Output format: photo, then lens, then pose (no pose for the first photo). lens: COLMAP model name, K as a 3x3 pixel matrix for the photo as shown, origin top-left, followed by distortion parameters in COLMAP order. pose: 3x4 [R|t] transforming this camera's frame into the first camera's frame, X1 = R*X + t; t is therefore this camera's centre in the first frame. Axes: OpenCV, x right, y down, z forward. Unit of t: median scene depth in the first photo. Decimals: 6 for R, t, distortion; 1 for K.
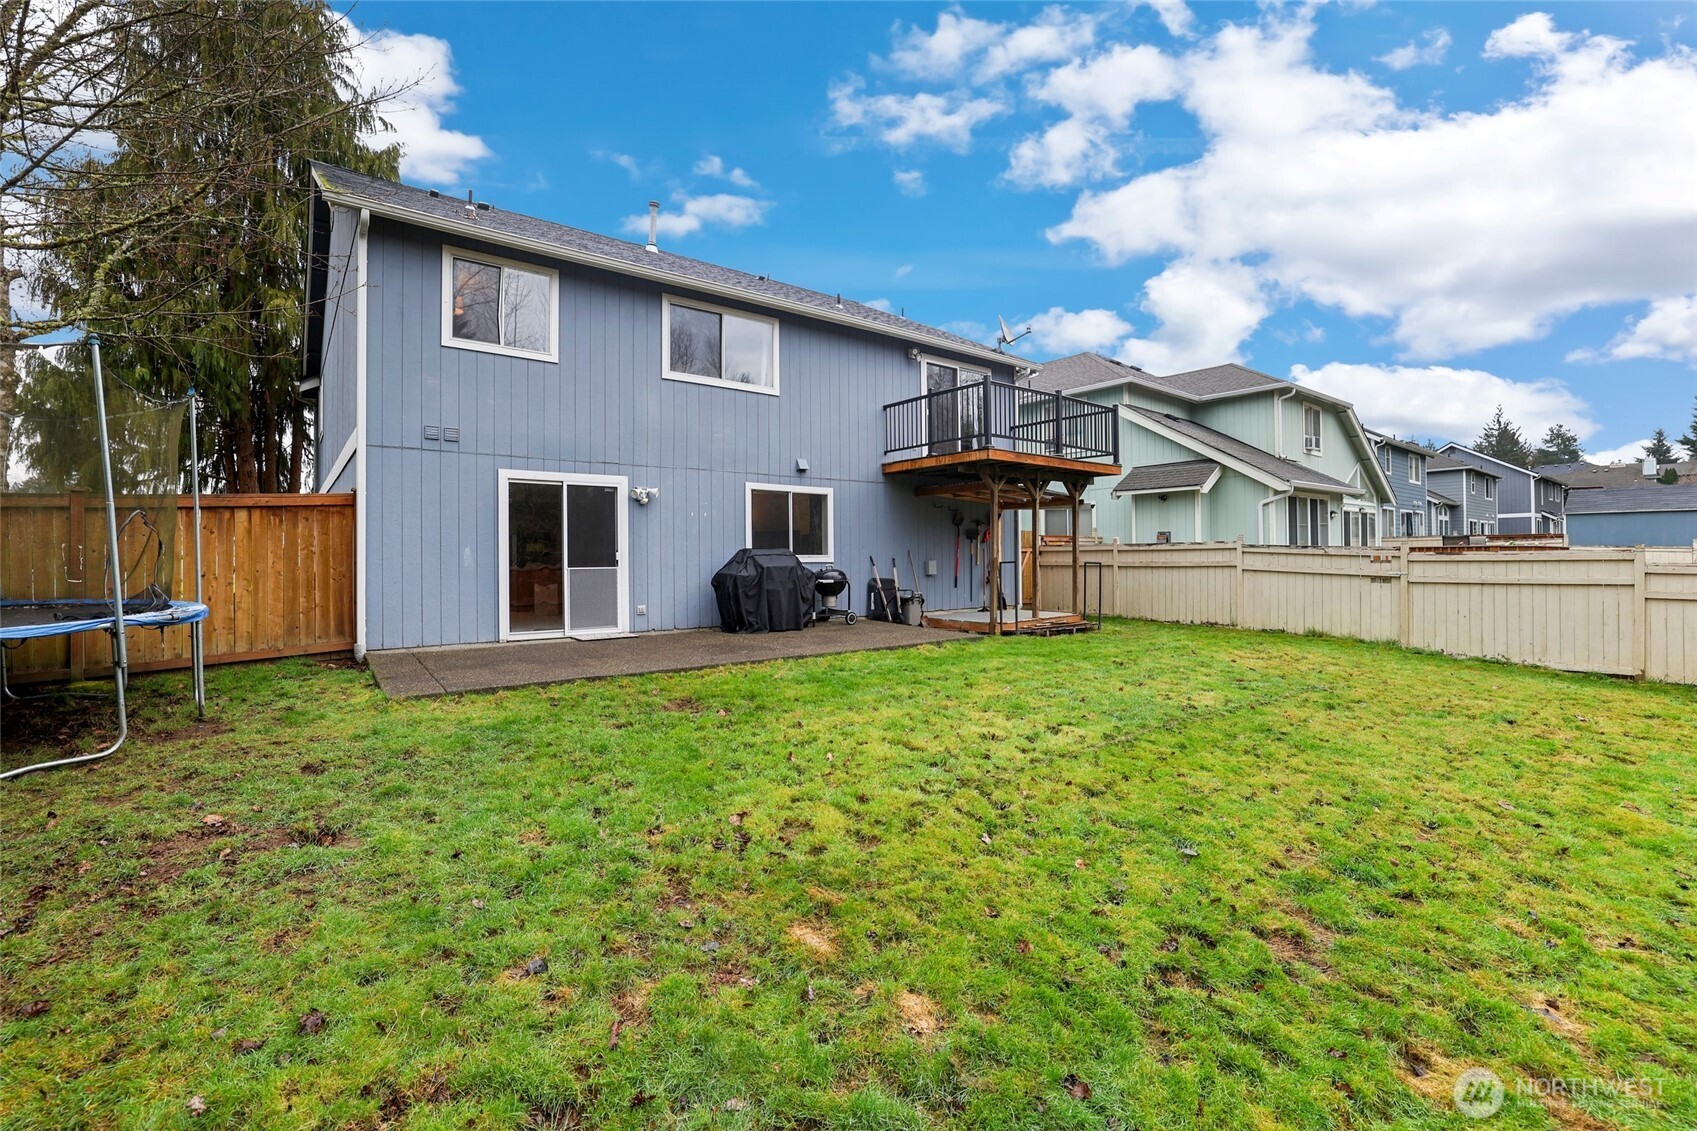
lens RADIAL K [[721.5, 0, 850.0], [0, 721.5, 551.2], [0, 0, 1]] dist [-0.003782, 0.003794]
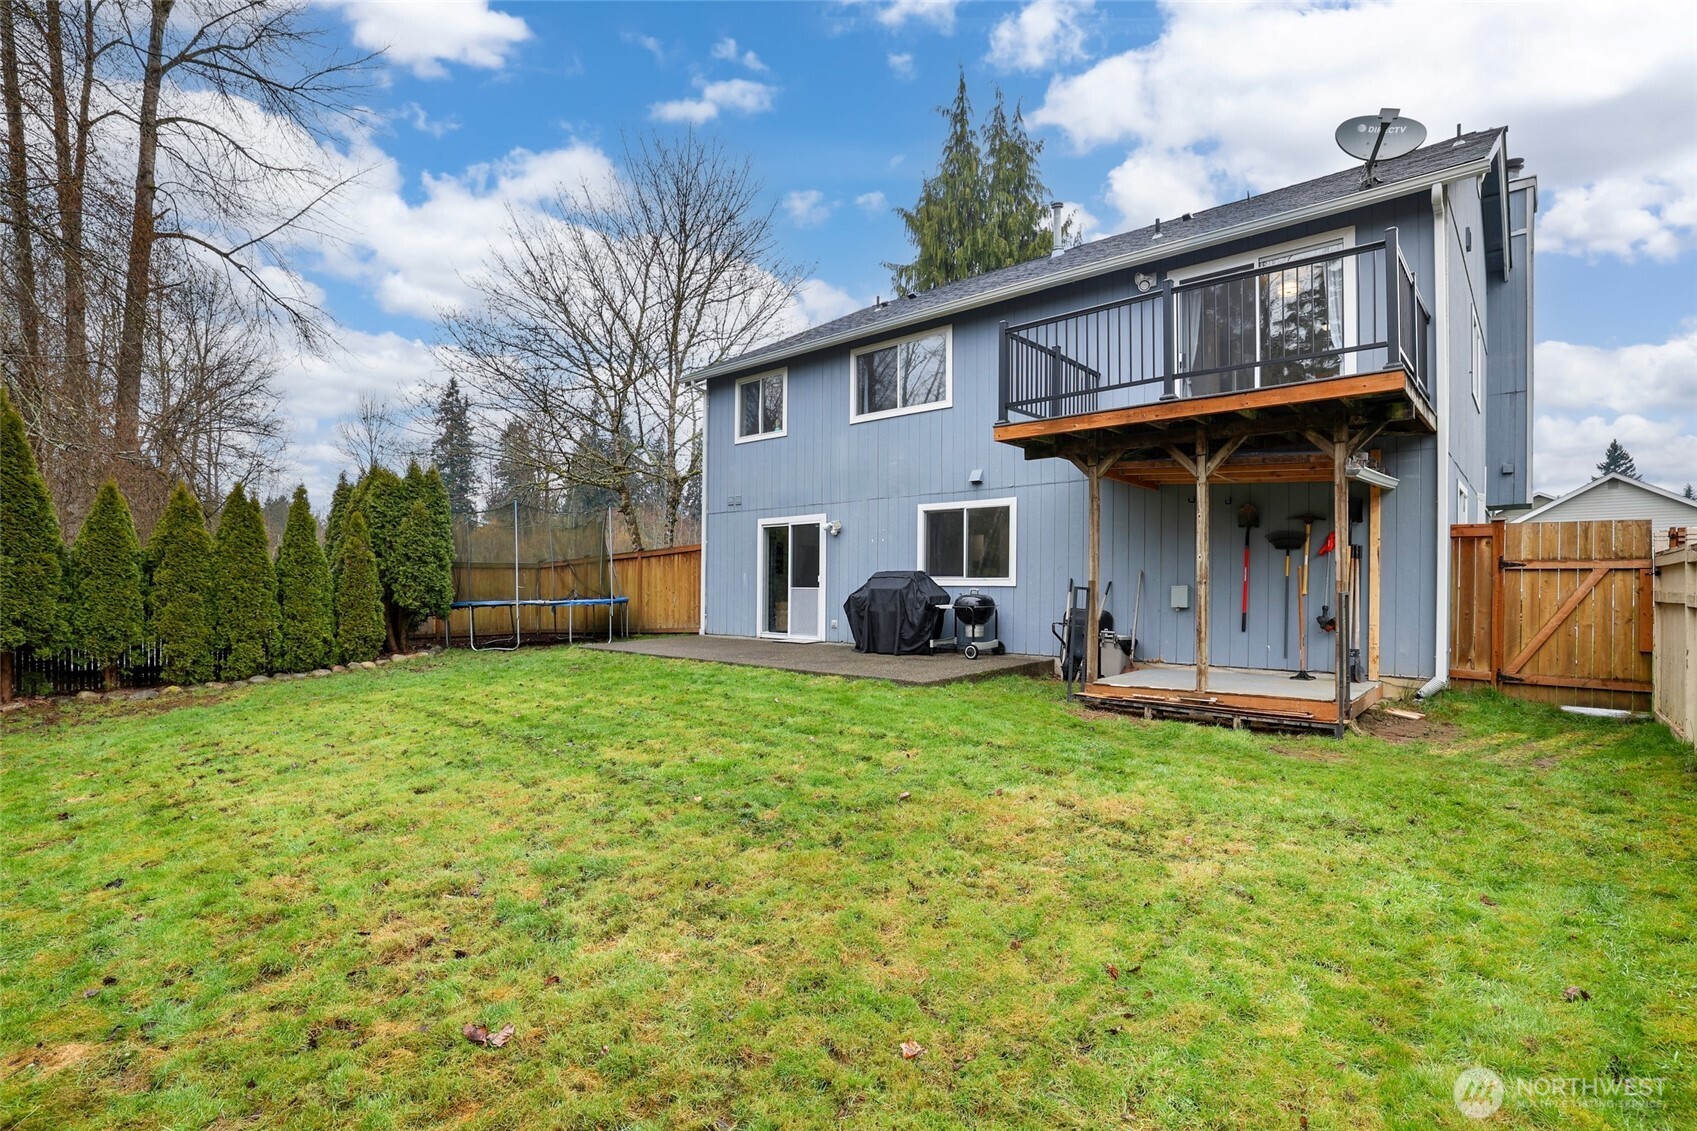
lens RADIAL K [[849.9, 0, 877.5], [0, 849.9, 601.1], [0, 0, 1]] dist [0.001796, -0.000027]
pose [[0.178898, 0.023591, -0.983585, 1.028077], [0.002648, 0.999697, 0.024459, 0.009168], [0.983864, -0.006981, 0.178782, 0.751792]]
